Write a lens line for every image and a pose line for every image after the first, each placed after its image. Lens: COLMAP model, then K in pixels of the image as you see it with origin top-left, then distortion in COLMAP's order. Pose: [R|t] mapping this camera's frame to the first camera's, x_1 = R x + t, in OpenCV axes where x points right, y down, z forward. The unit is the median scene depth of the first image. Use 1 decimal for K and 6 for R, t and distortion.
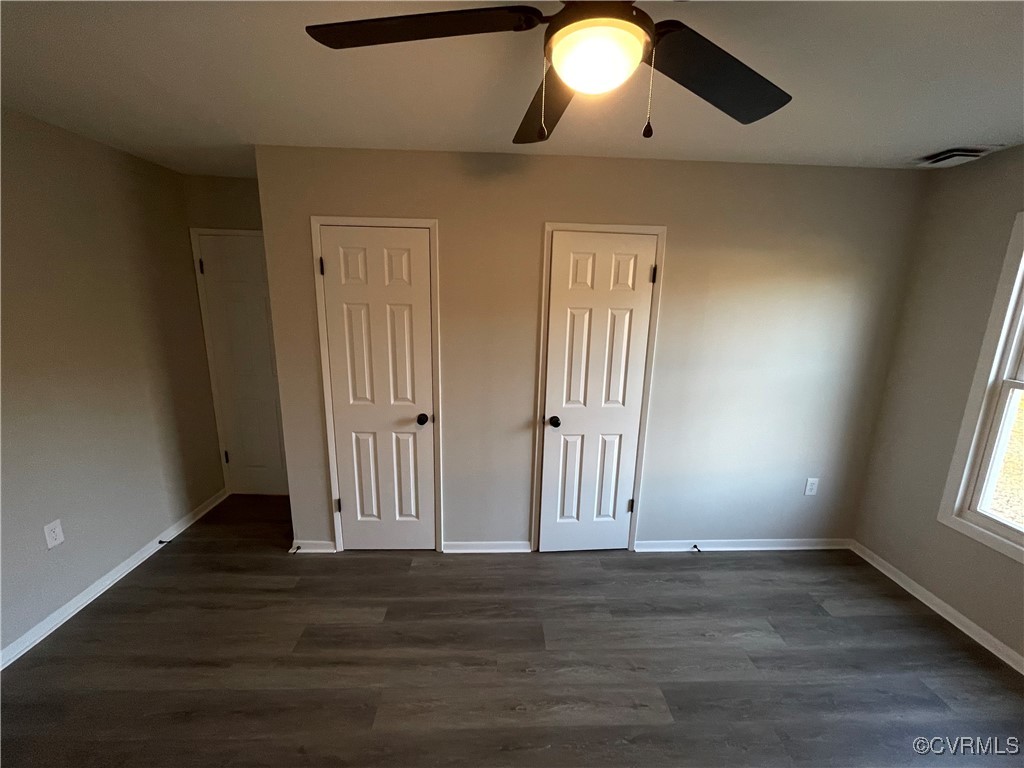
lens RADIAL K [[412.5, 0, 511.5], [0, 412.5, 383.4], [0, 0, 1]] dist [-0.004350, 0.001223]
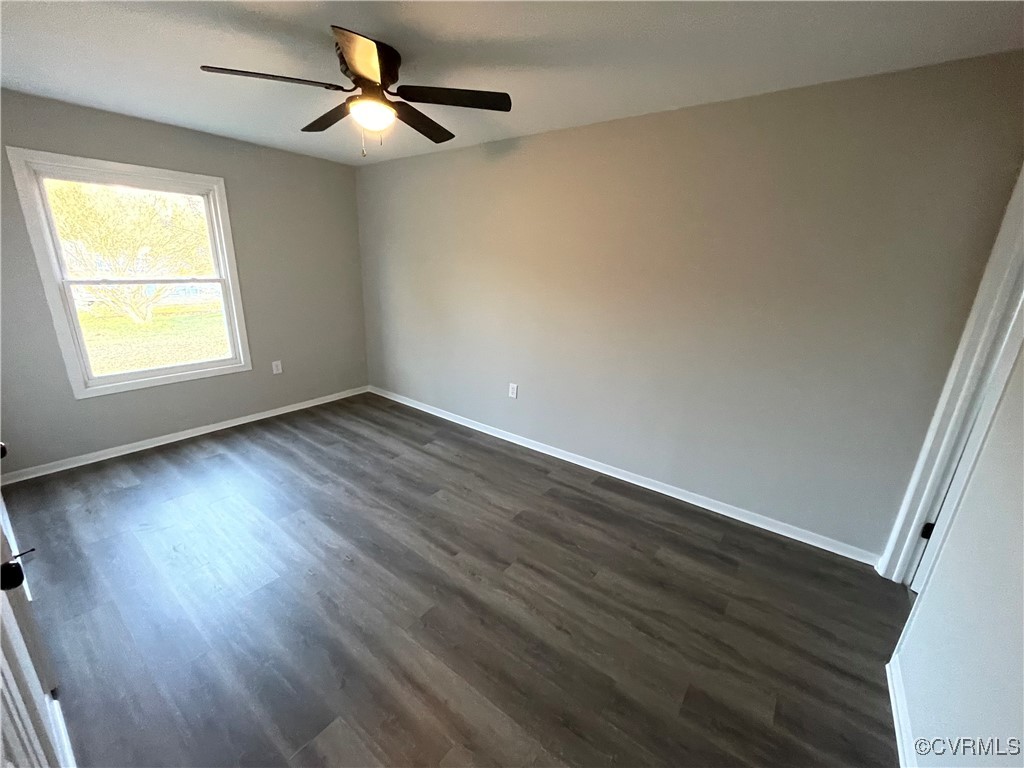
lens RADIAL K [[412.5, 0, 503.6], [0, 412.5, 374.0], [0, 0, 1]] dist [-0.004350, 0.001223]
pose [[-0.752021, -0.228516, 0.618260, -0.913311], [0.093278, 0.891645, 0.443021, -0.223620], [-0.652506, 0.390831, -0.649220, 1.177969]]
